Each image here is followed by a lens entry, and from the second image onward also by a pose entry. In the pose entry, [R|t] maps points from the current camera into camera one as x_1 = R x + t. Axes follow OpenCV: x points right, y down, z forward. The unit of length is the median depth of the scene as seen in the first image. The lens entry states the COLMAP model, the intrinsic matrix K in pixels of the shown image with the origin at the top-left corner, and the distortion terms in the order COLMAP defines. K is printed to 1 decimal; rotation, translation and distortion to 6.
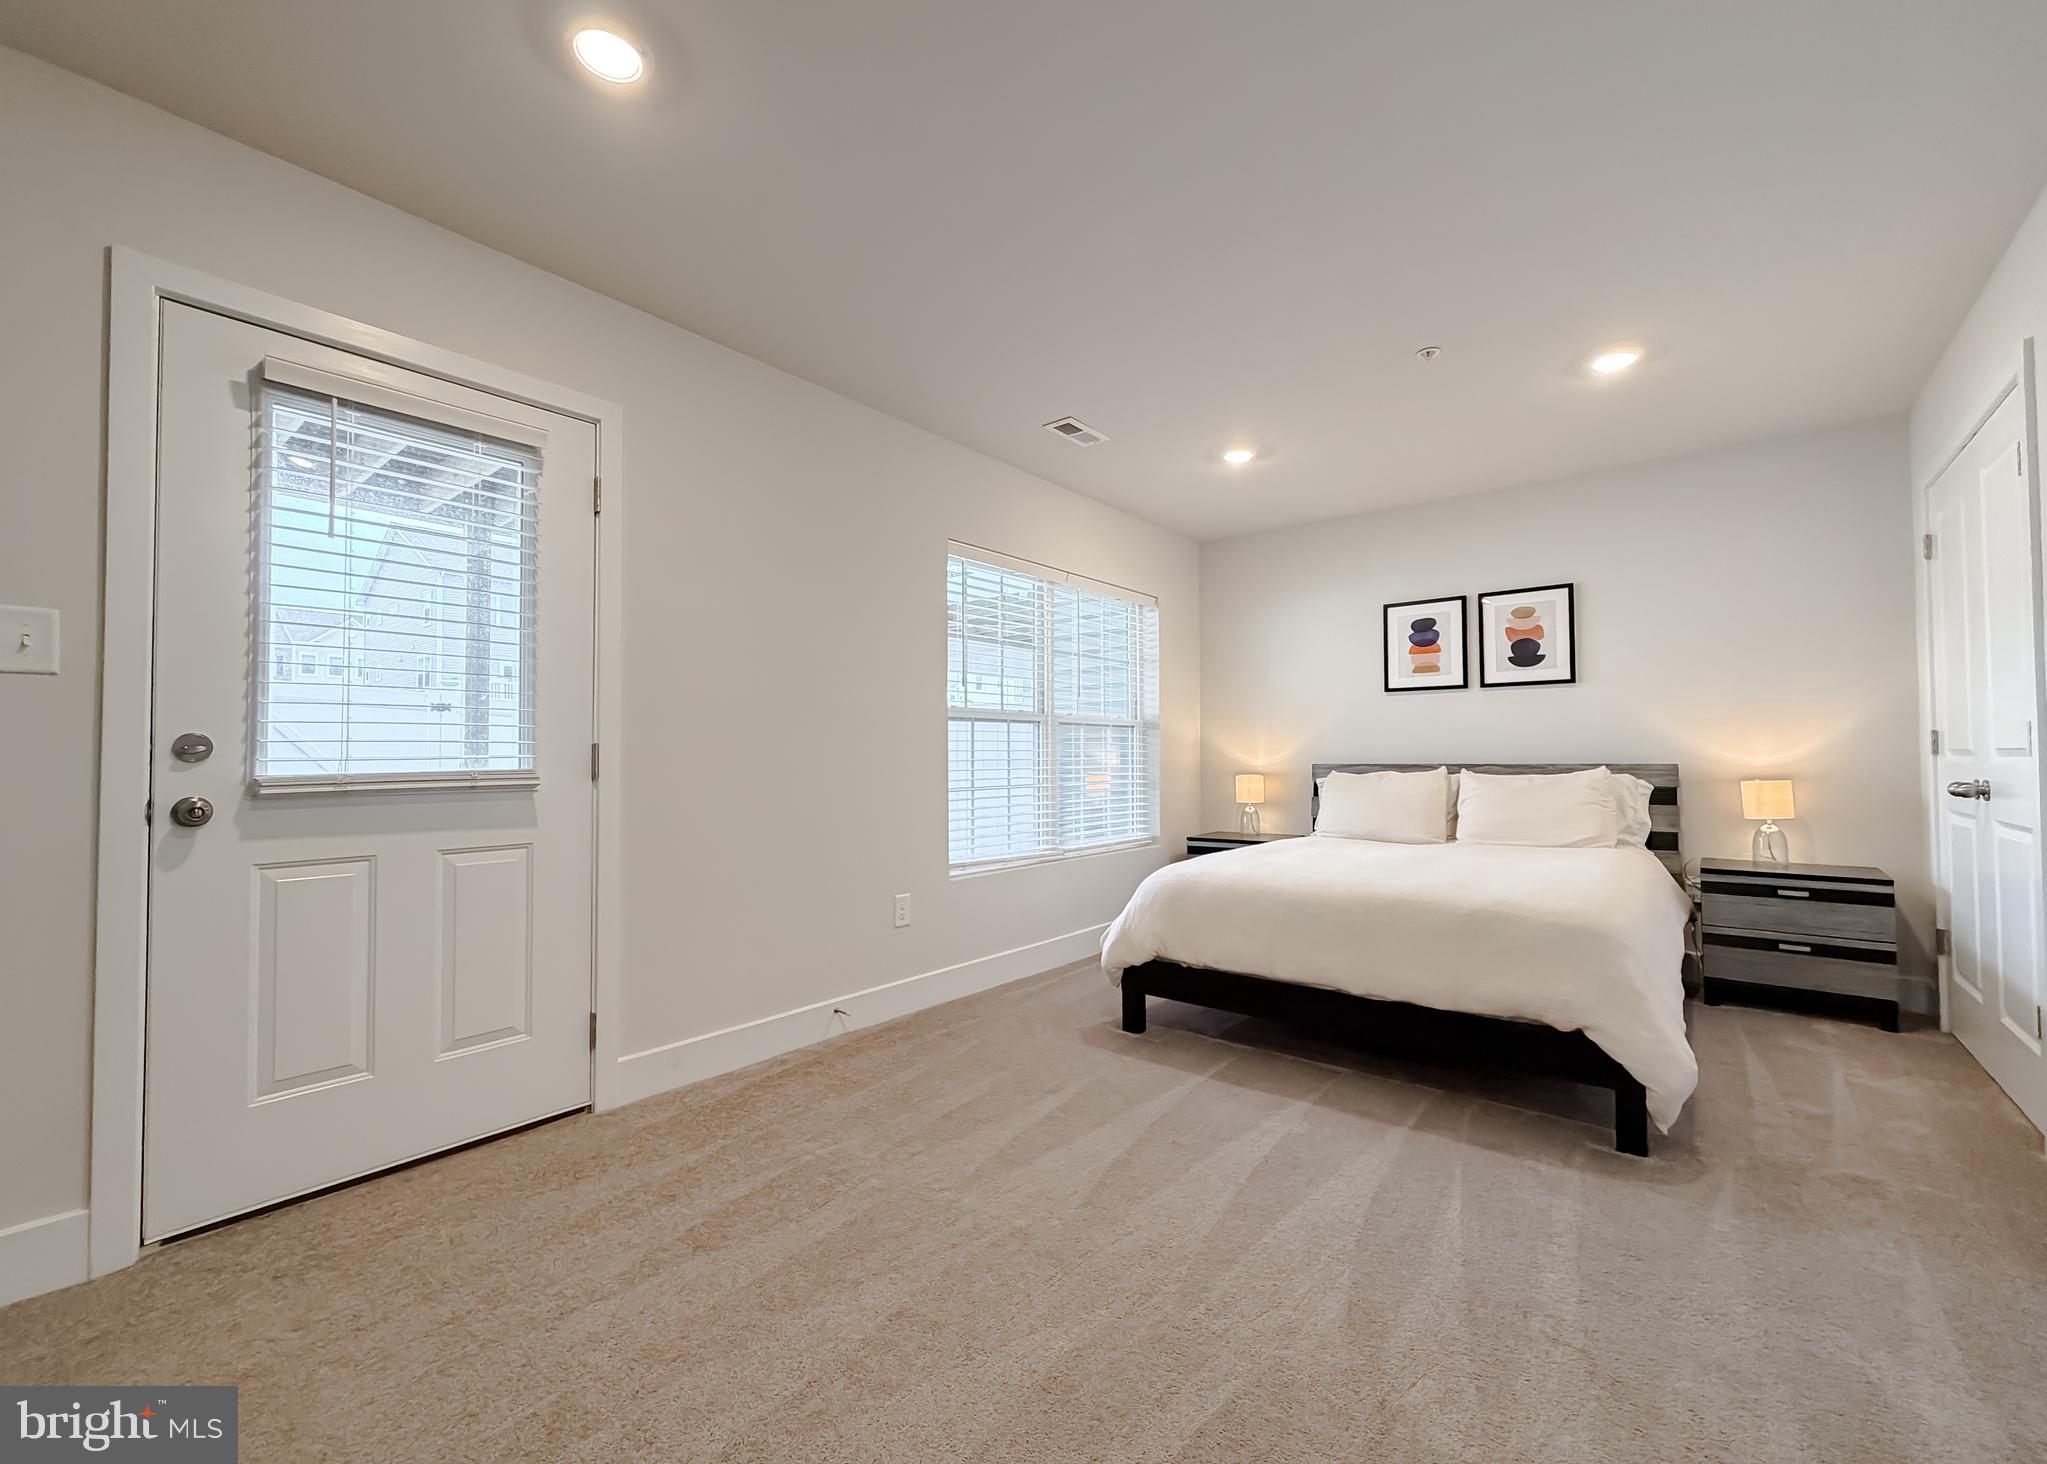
lens RADIAL K [[849.1, 0, 1023.5], [0, 849.1, 732.0], [0, 0, 1]] dist [0.000914, 0.000147]
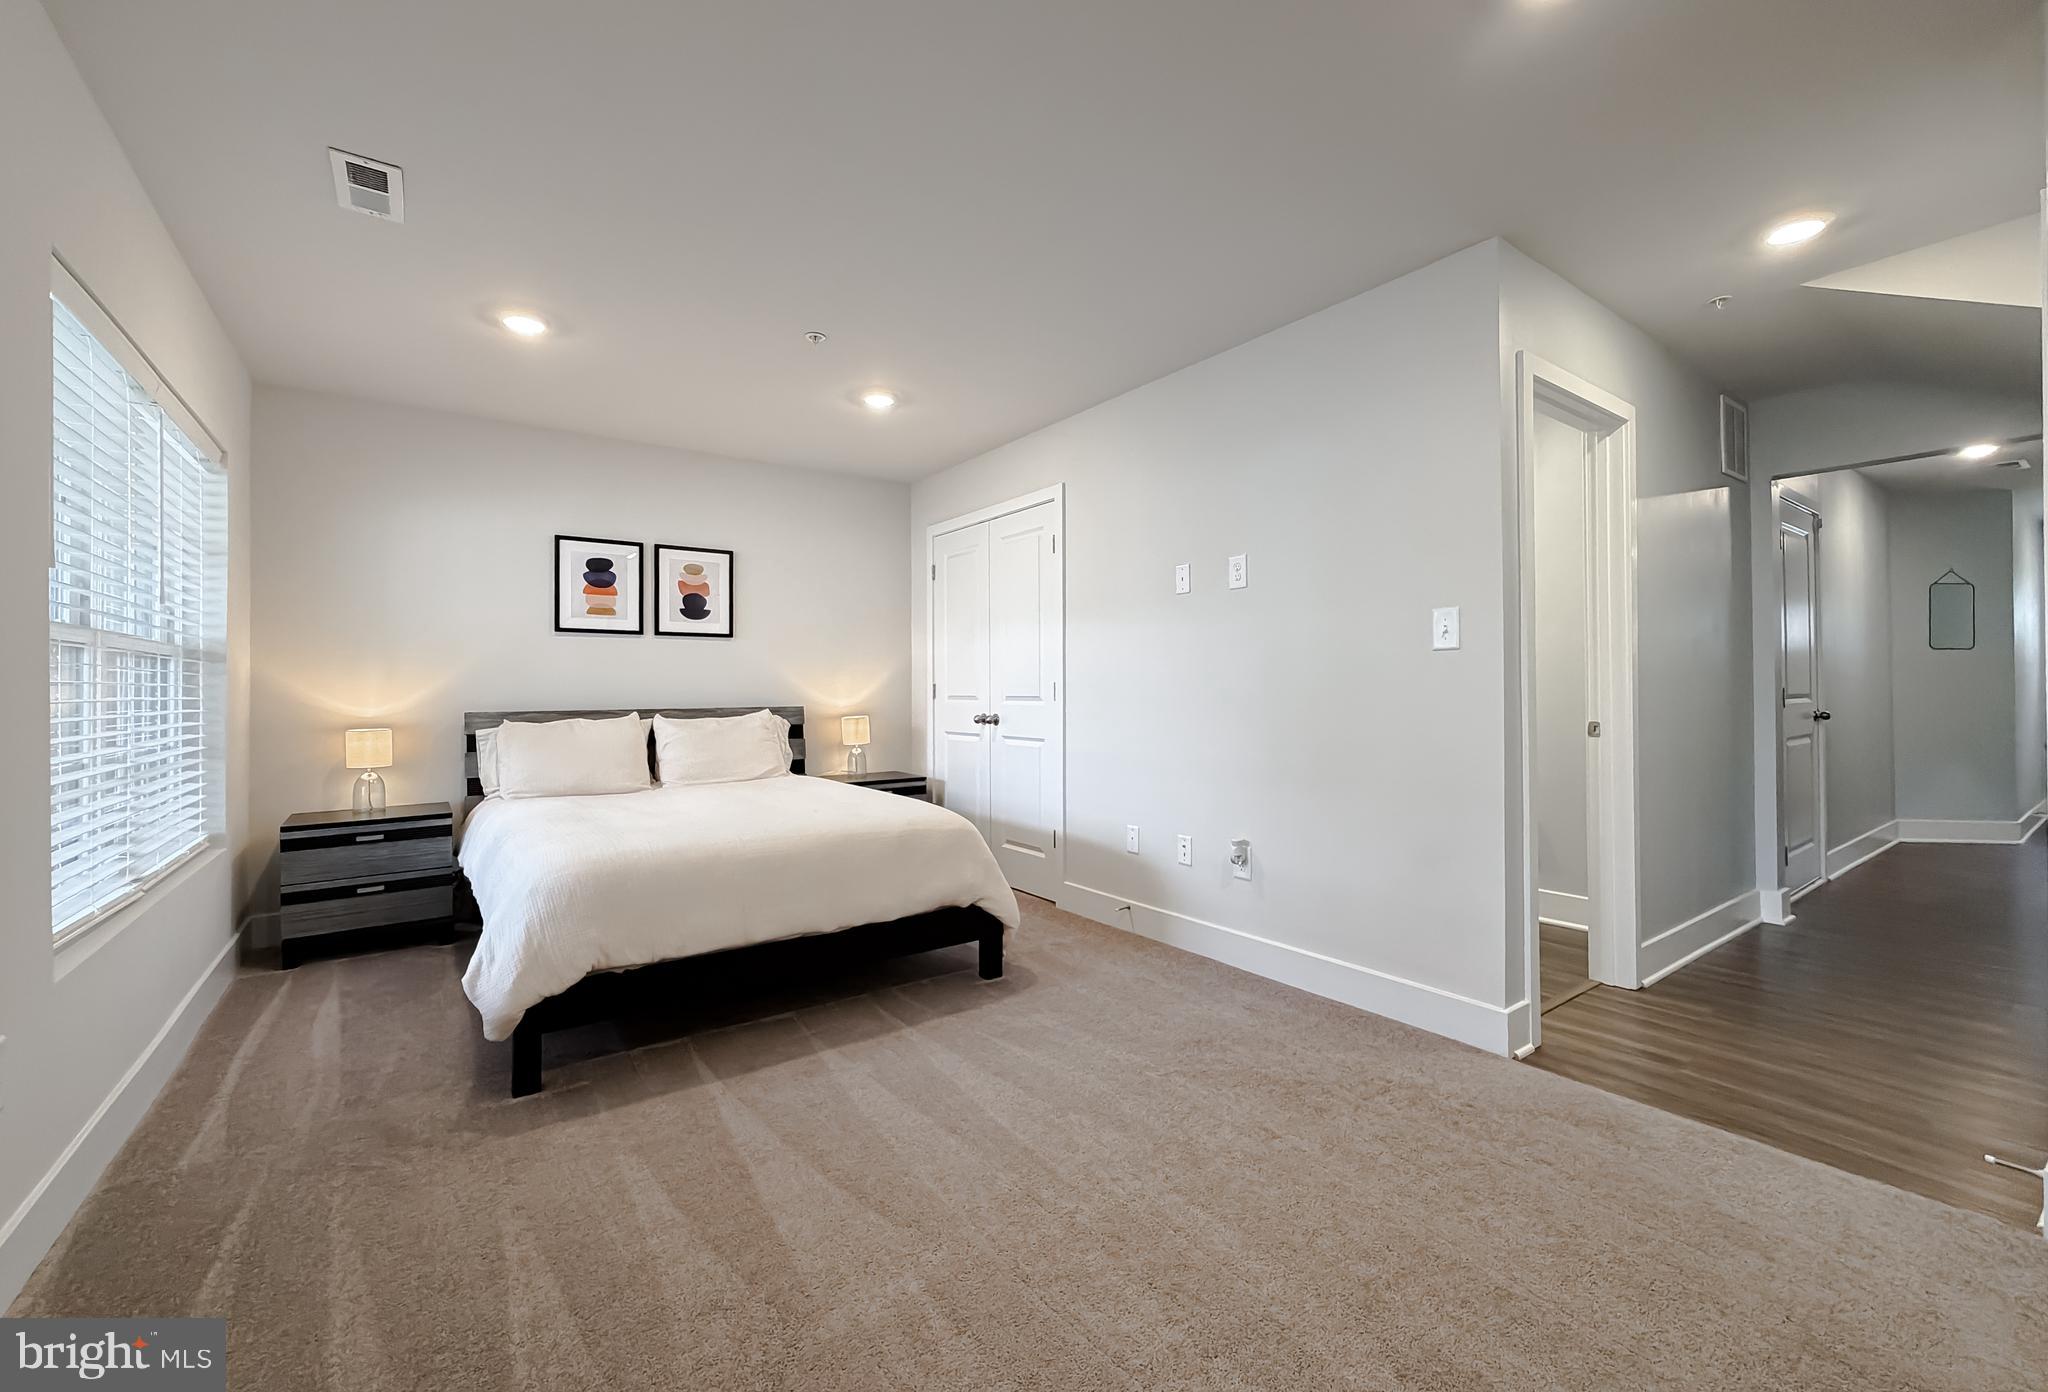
lens RADIAL K [[819.0, 0, 1024.0], [0, 819.0, 696.0], [0, 0, 1]] dist [-0.001114, -0.000134]
pose [[0.252052, -0.002328, 0.967711, -0.325557], [-0.023551, 0.999686, 0.008539, 0.002864], [-0.967427, -0.024943, 0.251918, 0.325127]]
